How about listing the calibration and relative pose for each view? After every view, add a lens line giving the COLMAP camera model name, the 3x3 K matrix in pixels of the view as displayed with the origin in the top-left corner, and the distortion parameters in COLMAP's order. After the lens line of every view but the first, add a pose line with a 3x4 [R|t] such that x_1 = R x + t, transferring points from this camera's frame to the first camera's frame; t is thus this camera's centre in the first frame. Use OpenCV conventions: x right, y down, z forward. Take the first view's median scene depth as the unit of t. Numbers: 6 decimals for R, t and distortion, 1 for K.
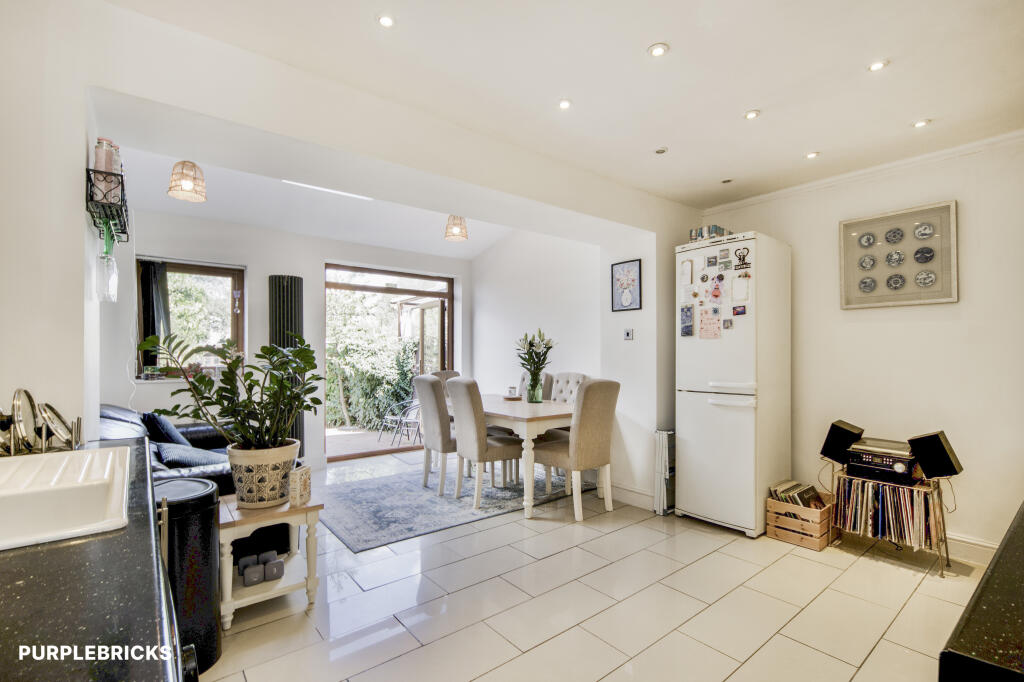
lens RADIAL K [[473.1, 0, 527.5], [0, 473.1, 343.1], [0, 0, 1]] dist [-0.000592, 0.000062]
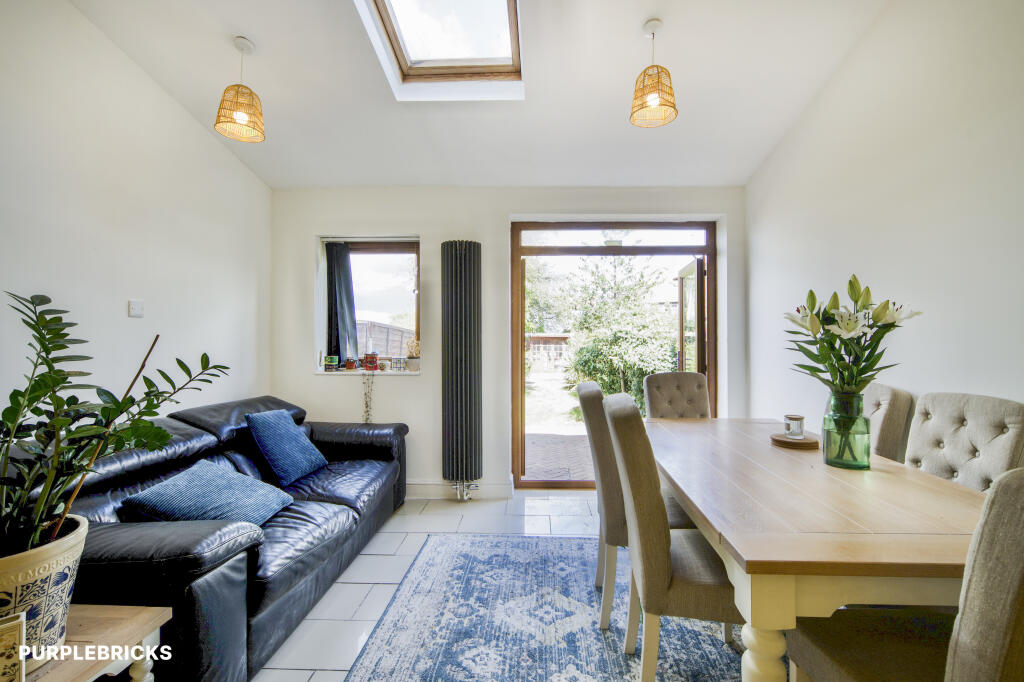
lens RADIAL K [[453.5, 0, 525.4], [0, 453.5, 335.8], [0, 0, 1]] dist [-0.010041, 0.000419]
pose [[0.753693, -0.009035, -0.657165, 0.063560], [0.014090, 0.999898, 0.002413, 0.012273], [0.657076, -0.011078, 0.753743, 0.550739]]
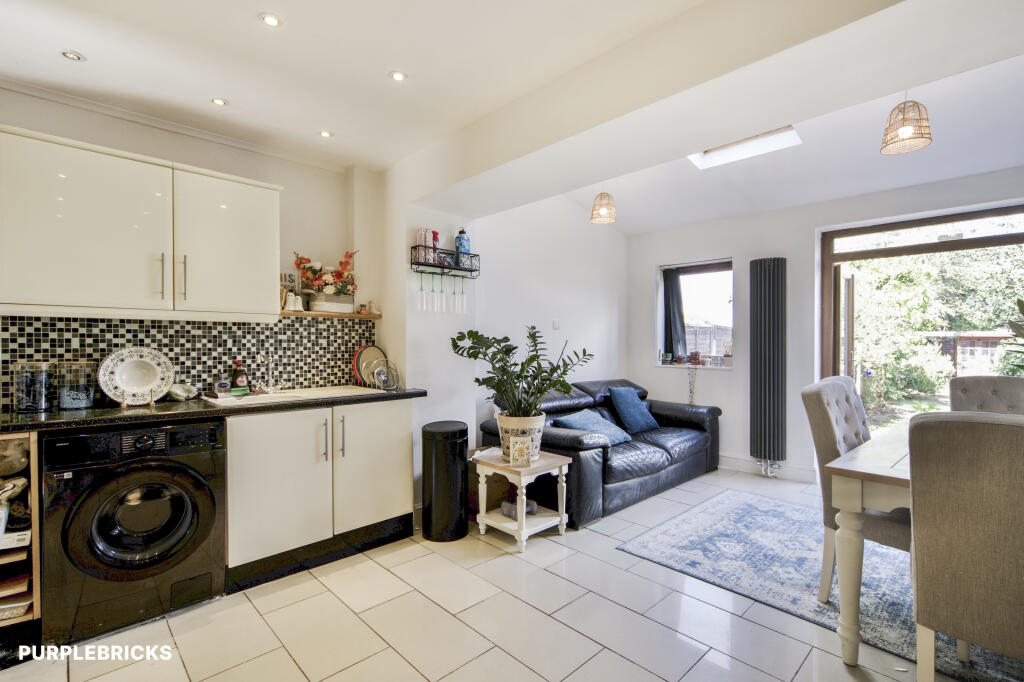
lens RADIAL K [[473.1, 0, 527.5], [0, 473.1, 343.1], [0, 0, 1]] dist [-0.000592, 0.000062]
pose [[0.090706, 0.000894, -0.995877, 0.391297], [0.018857, 0.999819, 0.002615, 0.010657], [0.995699, -0.019017, 0.090673, 0.491326]]
